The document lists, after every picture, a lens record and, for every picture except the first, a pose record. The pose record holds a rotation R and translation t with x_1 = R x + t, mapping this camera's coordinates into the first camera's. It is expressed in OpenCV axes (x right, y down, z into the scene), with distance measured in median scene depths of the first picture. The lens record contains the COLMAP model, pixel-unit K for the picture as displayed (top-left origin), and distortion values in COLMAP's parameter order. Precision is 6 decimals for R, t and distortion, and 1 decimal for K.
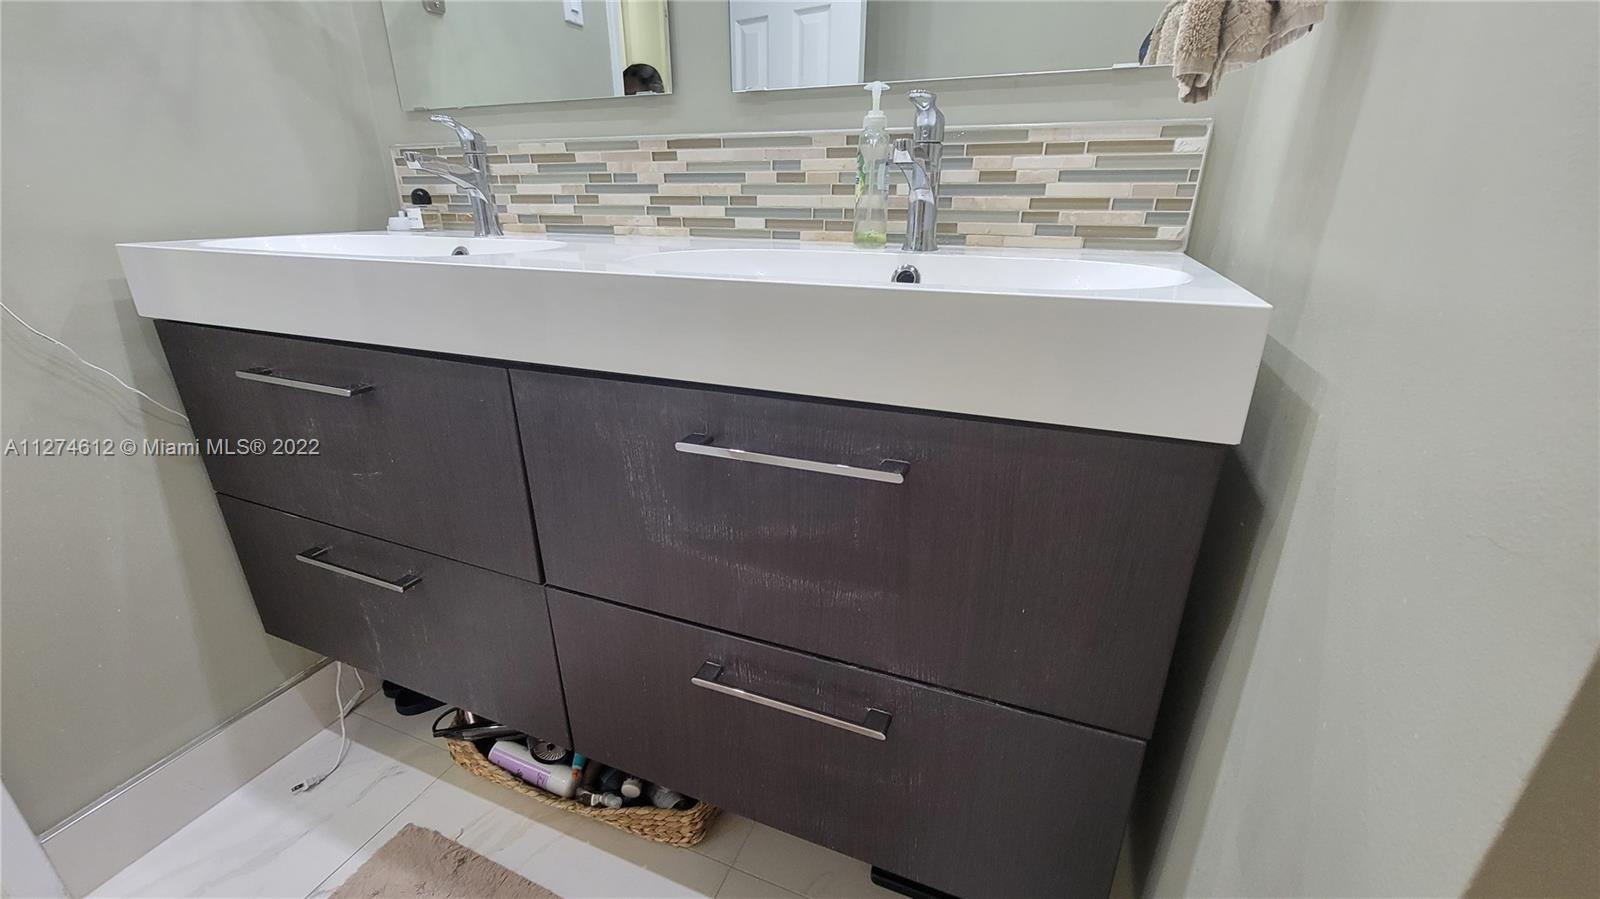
lens RADIAL K [[652.5, 0, 795.1], [0, 652.5, 452.7], [0, 0, 1]] dist [0.001477, 0.000171]
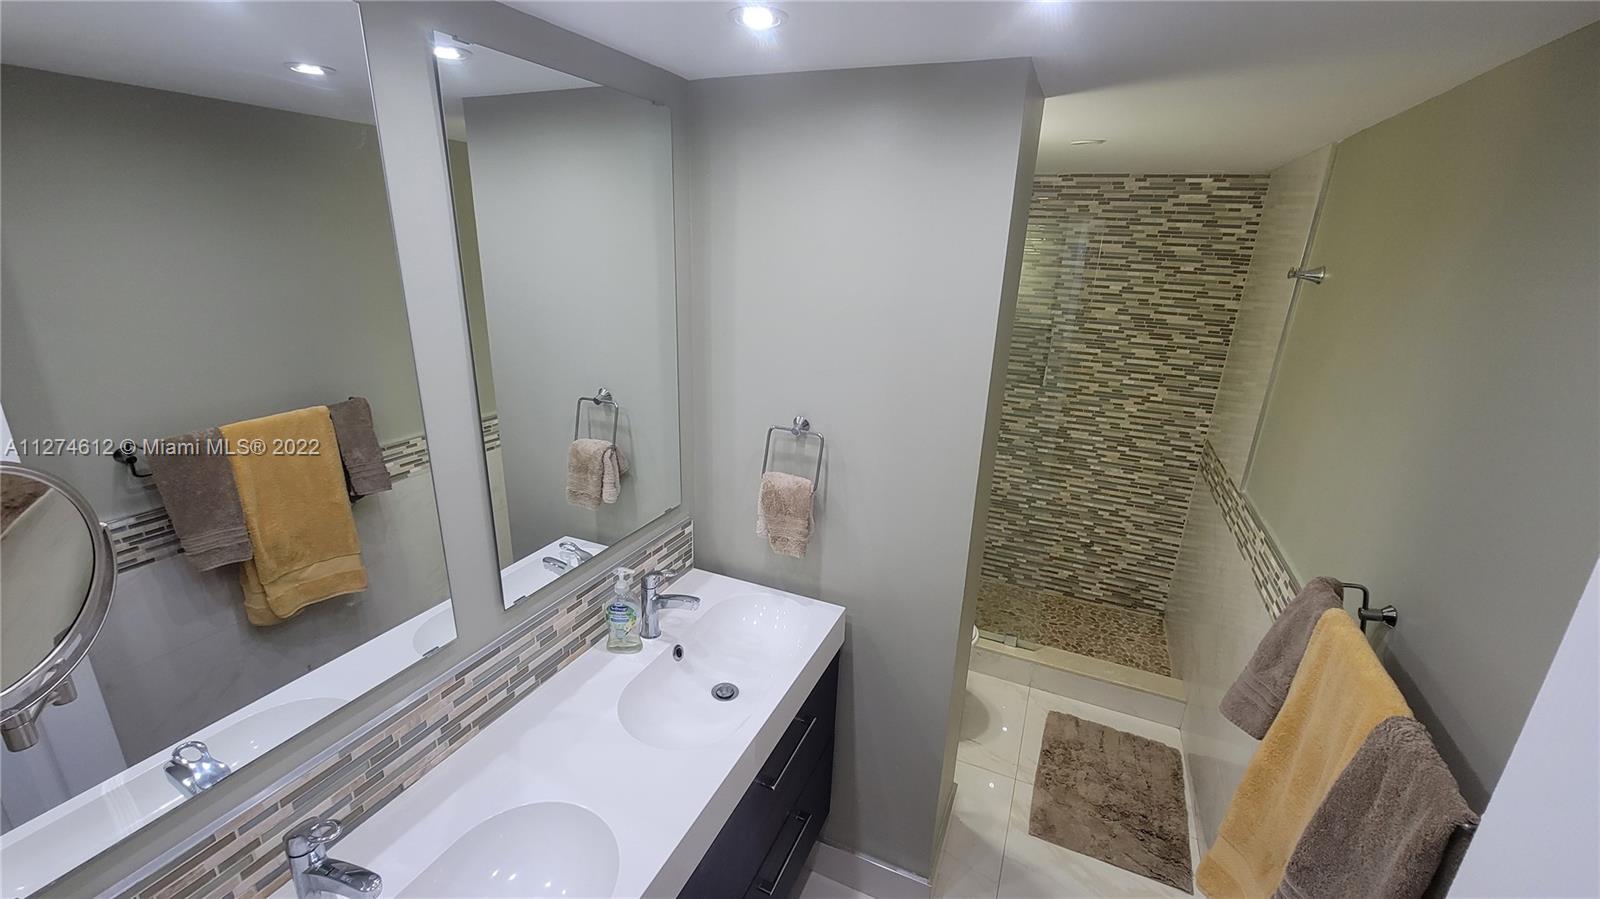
lens RADIAL K [[652.5, 0, 795.6], [0, 652.5, 453.3], [0, 0, 1]] dist [0.001477, 0.000171]
pose [[0.032631, -0.313730, 0.948951, -1.077494], [0.334106, 0.898261, 0.285483, -0.914985], [-0.941971, 0.307735, 0.134130, 0.197235]]
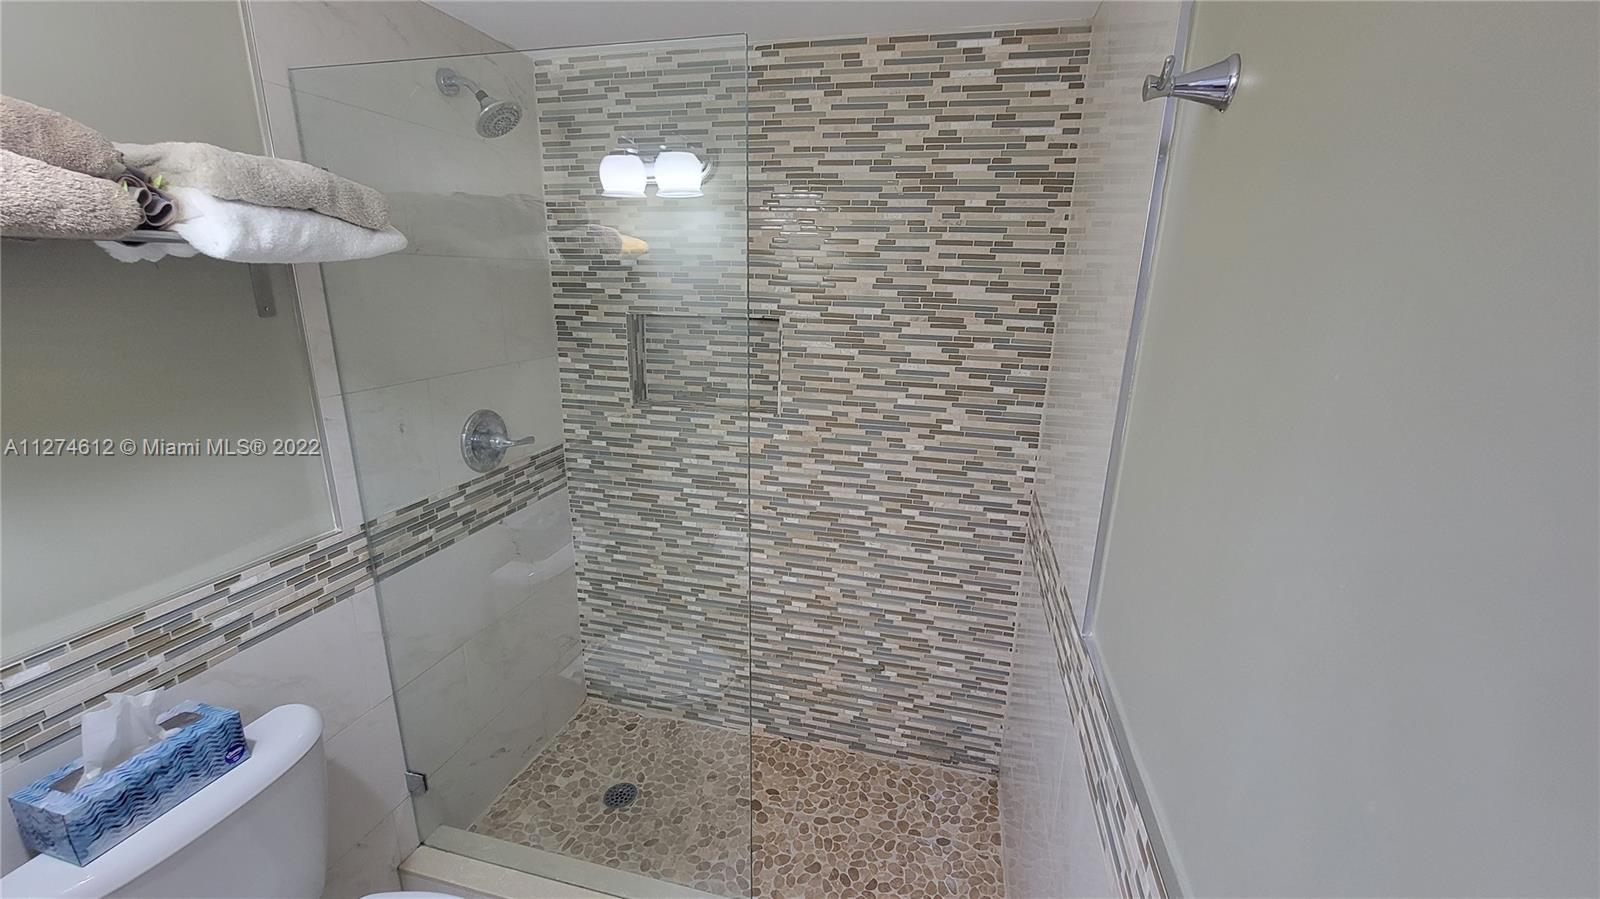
lens RADIAL K [[652.5, 0, 793.5], [0, 652.5, 453.8], [0, 0, 1]] dist [0.001477, 0.000171]
pose [[-0.135696, -0.268848, 0.953576, 0.208621], [0.344751, 0.889516, 0.299846, -0.363846], [-0.928834, 0.369434, -0.028018, -0.543619]]
